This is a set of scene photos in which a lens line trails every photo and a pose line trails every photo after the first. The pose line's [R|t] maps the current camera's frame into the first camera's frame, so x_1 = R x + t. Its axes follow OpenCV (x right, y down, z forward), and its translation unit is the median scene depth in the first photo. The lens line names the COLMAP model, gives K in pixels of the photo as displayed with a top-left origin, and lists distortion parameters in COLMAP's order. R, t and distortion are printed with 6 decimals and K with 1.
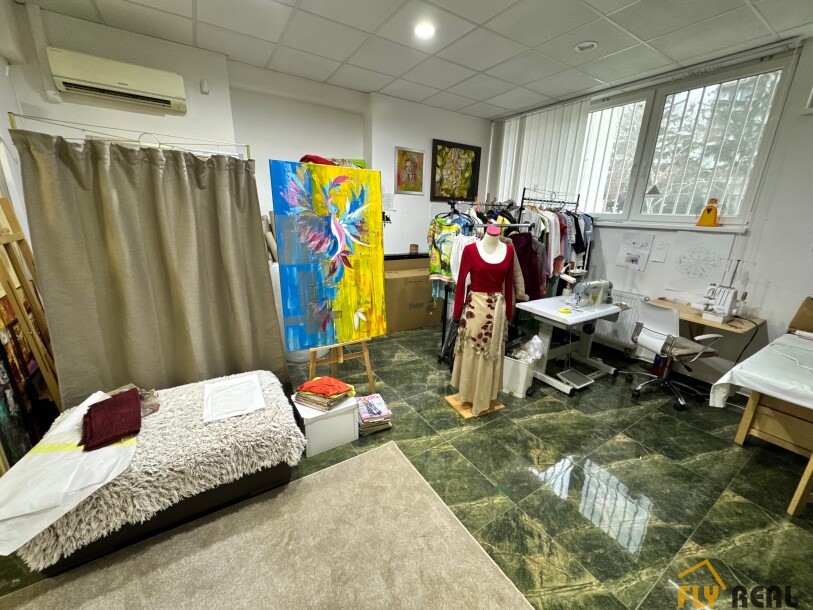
lens RADIAL K [[323.3, 0, 406.1], [0, 323.3, 303.5], [0, 0, 1]] dist [-0.000820, 0.000521]
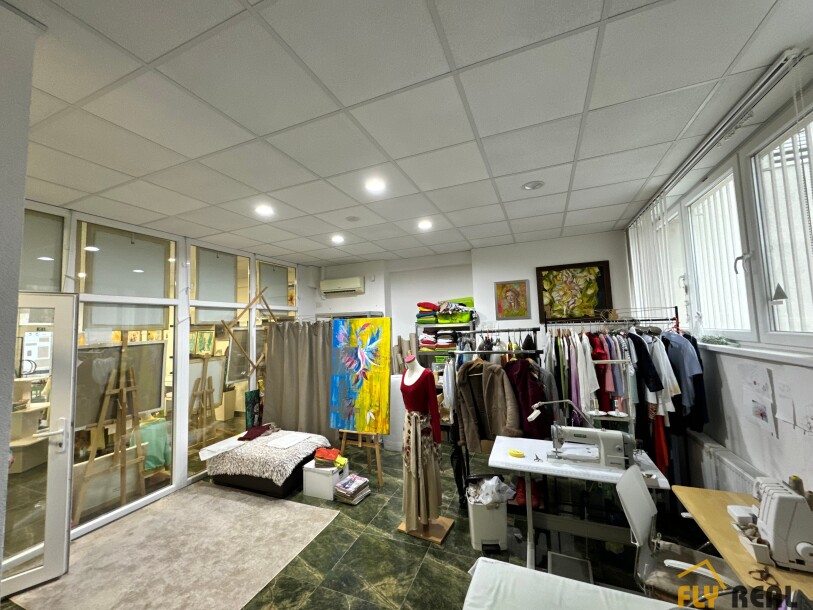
lens RADIAL K [[323.3, 0, 406.6], [0, 323.3, 303.7], [0, 0, 1]] dist [-0.000820, 0.000521]
pose [[0.571958, -0.111444, -0.812678, 1.102354], [-0.172254, 0.952320, -0.251825, -0.091902], [0.801993, 0.284020, 0.525490, 0.221998]]
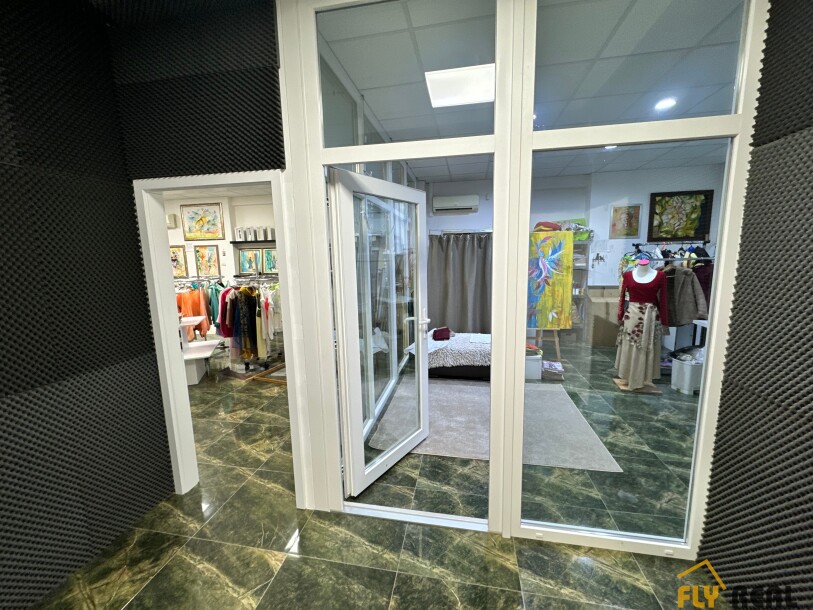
lens RADIAL K [[323.3, 0, 405.6], [0, 323.3, 304.3], [0, 0, 1]] dist [-0.000820, 0.000521]
pose [[0.728231, 0.052521, -0.683316, 0.425518], [-0.142956, 0.986768, -0.076507, 0.214359], [0.670256, 0.153399, 0.726103, -0.720411]]
